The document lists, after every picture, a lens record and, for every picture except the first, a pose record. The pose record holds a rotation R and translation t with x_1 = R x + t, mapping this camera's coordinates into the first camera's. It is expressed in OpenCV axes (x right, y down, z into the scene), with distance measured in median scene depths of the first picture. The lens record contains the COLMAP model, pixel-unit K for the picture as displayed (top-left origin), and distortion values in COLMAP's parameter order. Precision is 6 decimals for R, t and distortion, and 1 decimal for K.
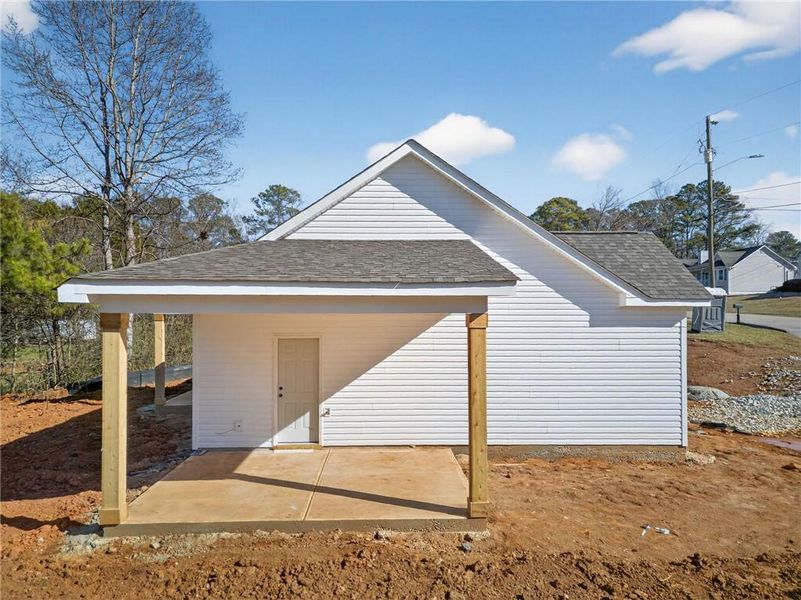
lens RADIAL K [[588.5, 0, 382.8], [0, 588.5, 304.1], [0, 0, 1]] dist [0.068016, -0.032327]
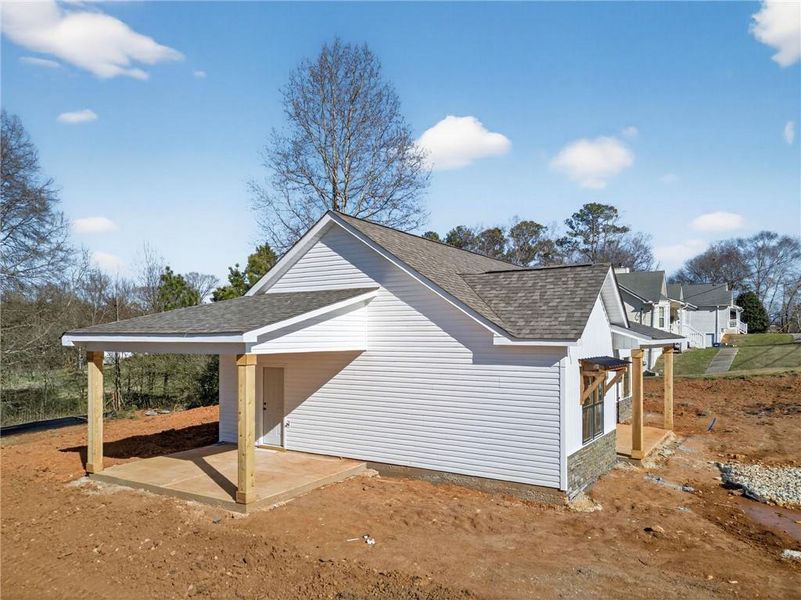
lens RADIAL K [[588.5, 0, 386.3], [0, 588.5, 337.0], [0, 0, 1]] dist [0.068016, -0.032327]
pose [[0.812443, -0.000610, -0.583040, 0.280216], [0.013392, 0.999755, 0.017615, -0.010313], [0.582887, -0.022119, 0.812252, 0.020479]]
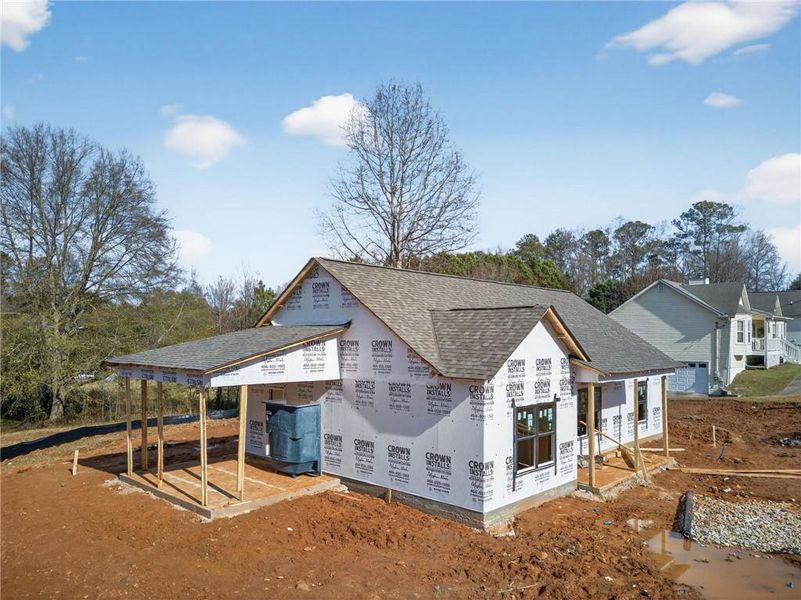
lens RADIAL K [[588.5, 0, 387.1], [0, 588.5, 321.0], [0, 0, 1]] dist [0.068016, -0.032327]
pose [[0.679227, -0.014781, -0.733779, 0.397027], [0.010490, 0.999891, -0.010431, -0.034329], [0.733853, -0.000612, 0.679308, 0.052811]]
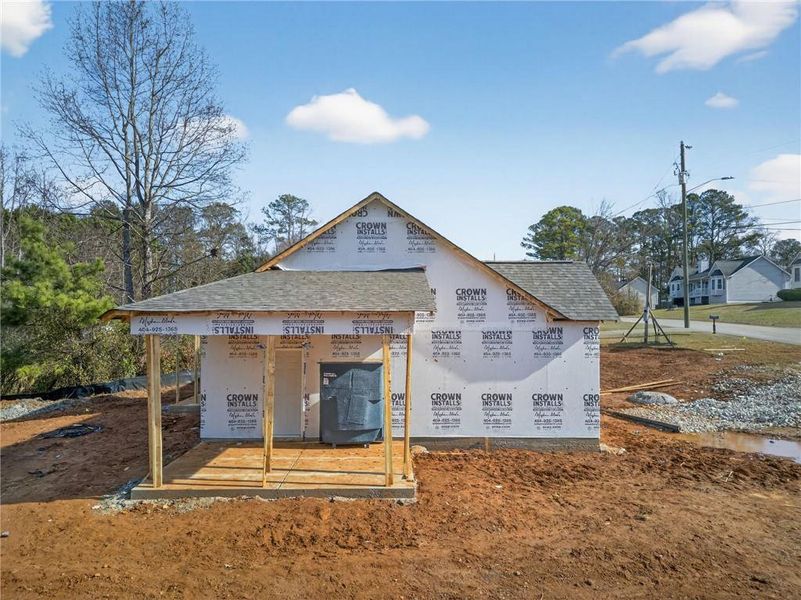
lens RADIAL K [[588.5, 0, 385.2], [0, 588.5, 304.1], [0, 0, 1]] dist [0.068016, -0.032327]
pose [[0.999841, 0.004634, -0.017244, 0.029615], [-0.004755, 0.999964, -0.006981, -0.010621], [0.017211, 0.007062, 0.999827, -0.077825]]
